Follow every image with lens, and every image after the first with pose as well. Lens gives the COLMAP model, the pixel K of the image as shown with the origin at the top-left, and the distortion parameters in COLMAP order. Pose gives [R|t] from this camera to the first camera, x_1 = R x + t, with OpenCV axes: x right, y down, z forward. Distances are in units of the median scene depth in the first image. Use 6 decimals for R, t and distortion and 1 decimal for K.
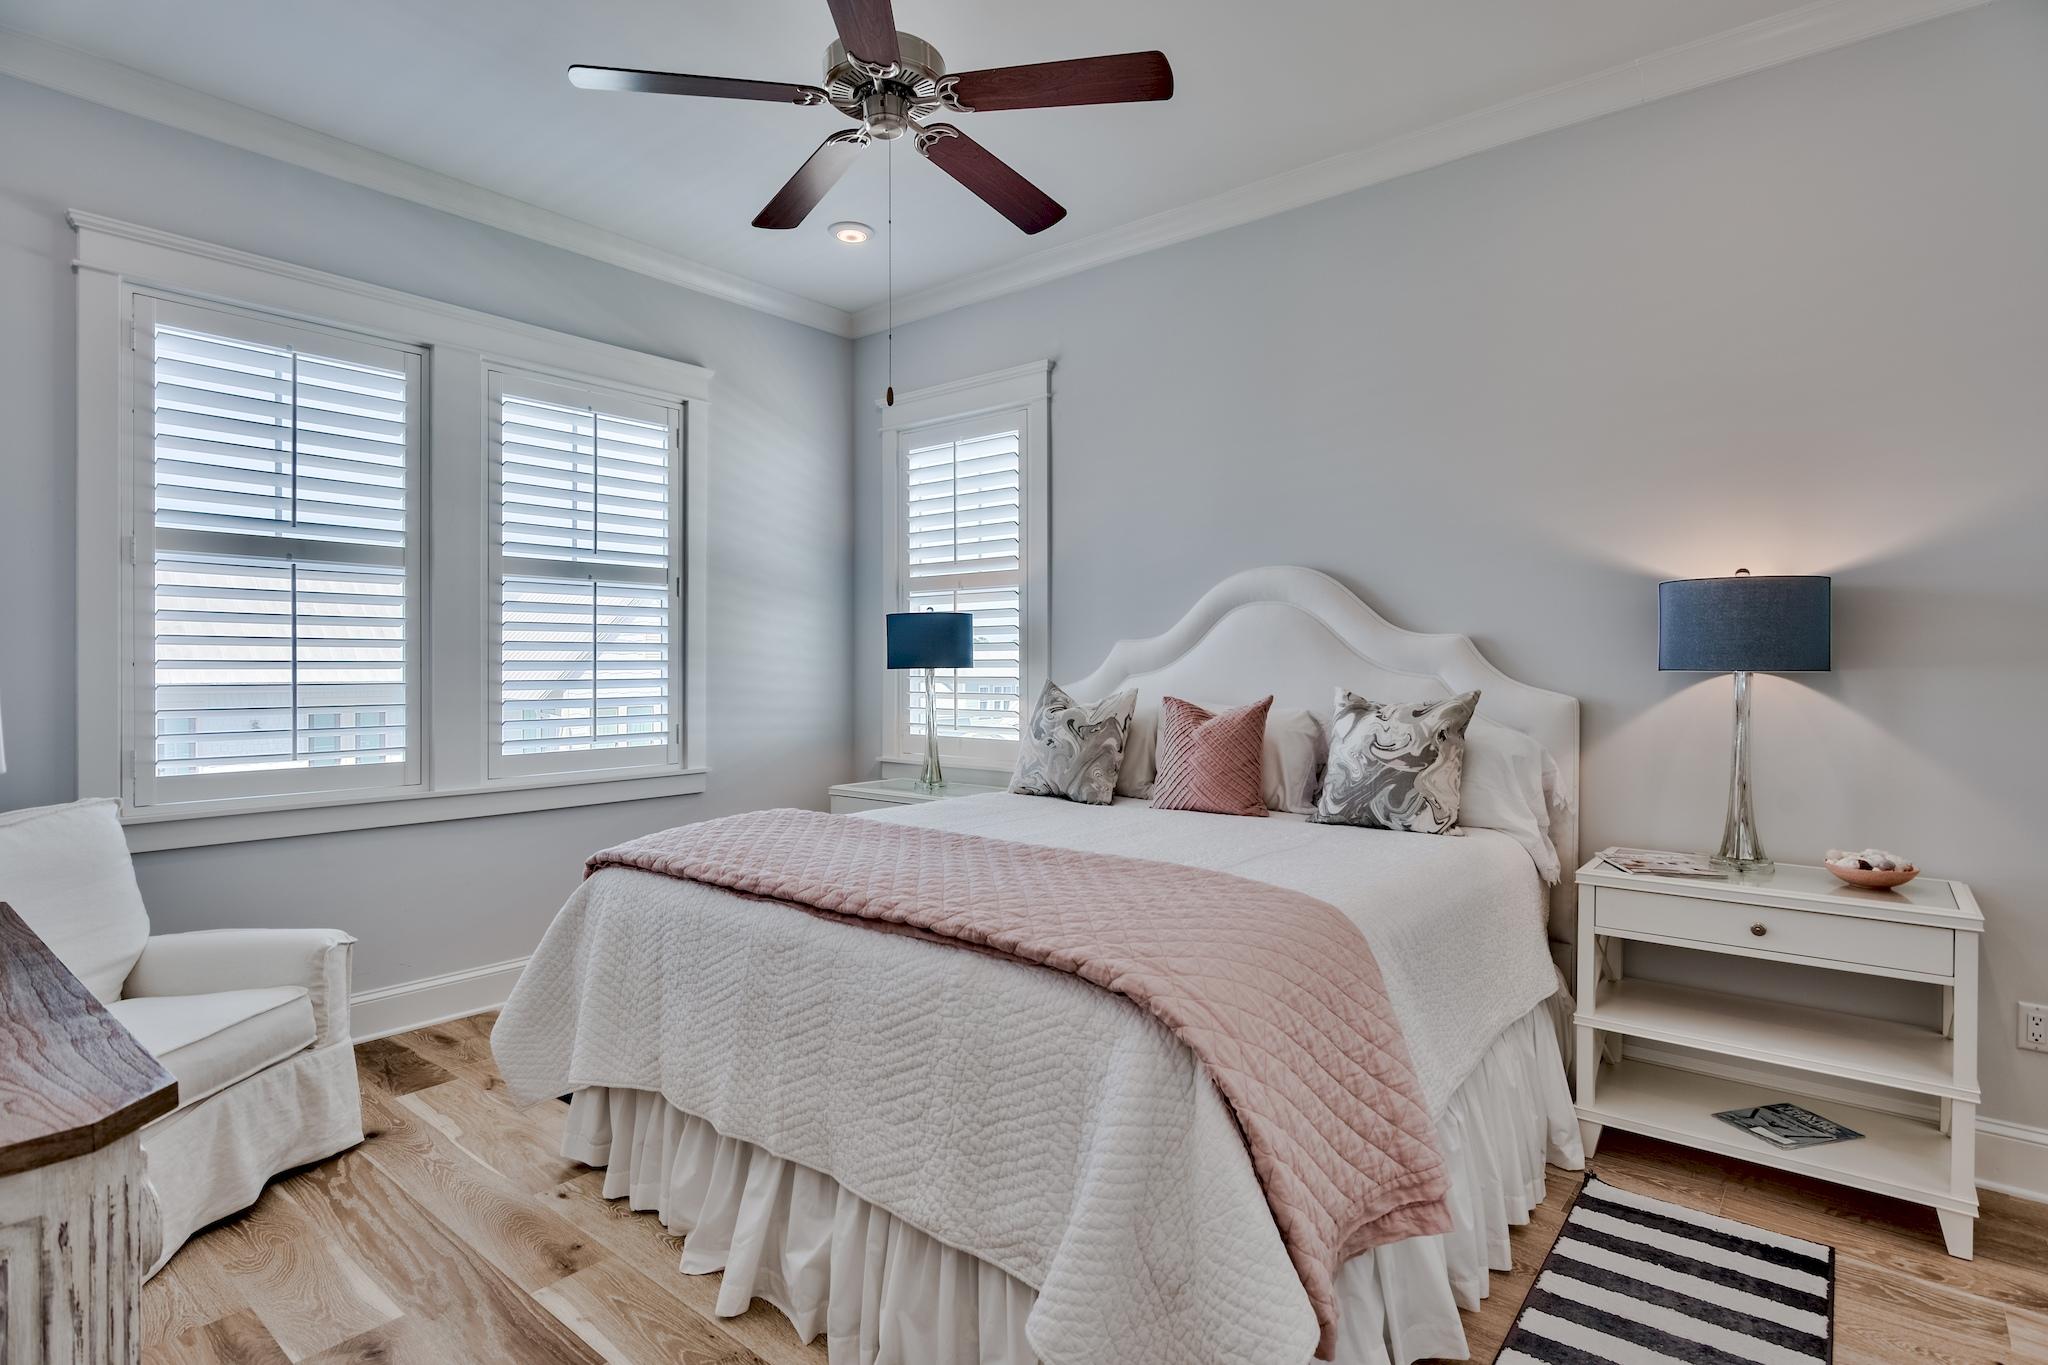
lens RADIAL K [[1015.1, 0, 1043.9], [0, 1015.1, 677.1], [0, 0, 1]] dist [-0.003314, -0.000457]
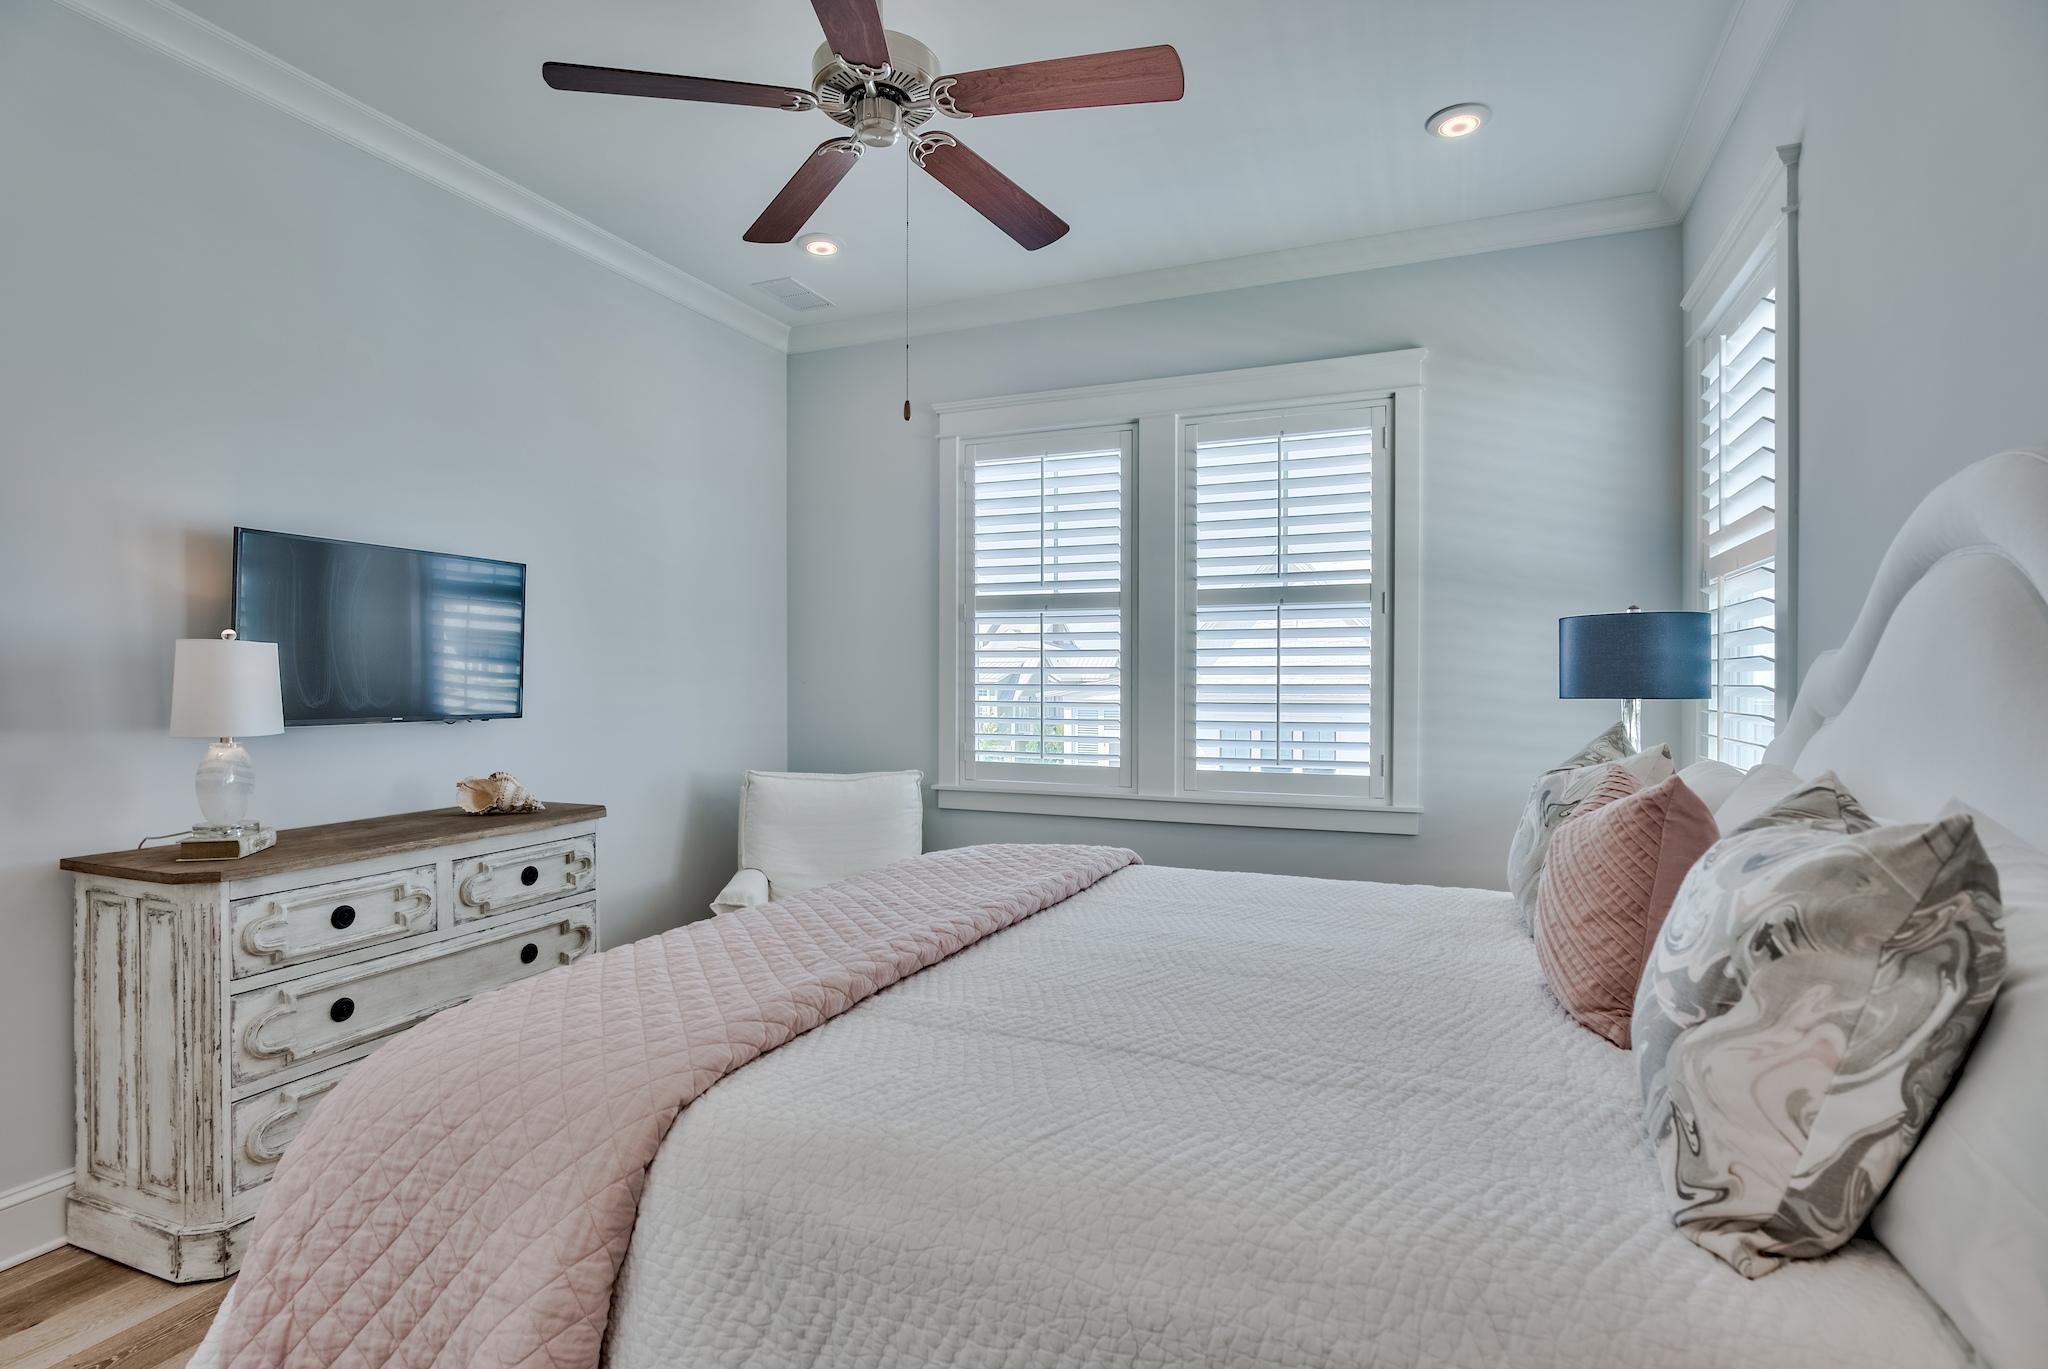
lens RADIAL K [[1015.1, 0, 1034.3], [0, 1015.1, 682.0], [0, 0, 1]] dist [-0.003314, -0.000457]
pose [[0.293083, 0.004442, -0.956077, 0.480057], [-0.012478, 0.999922, 0.000821, -0.017613], [0.956006, 0.011689, 0.293115, 0.514000]]
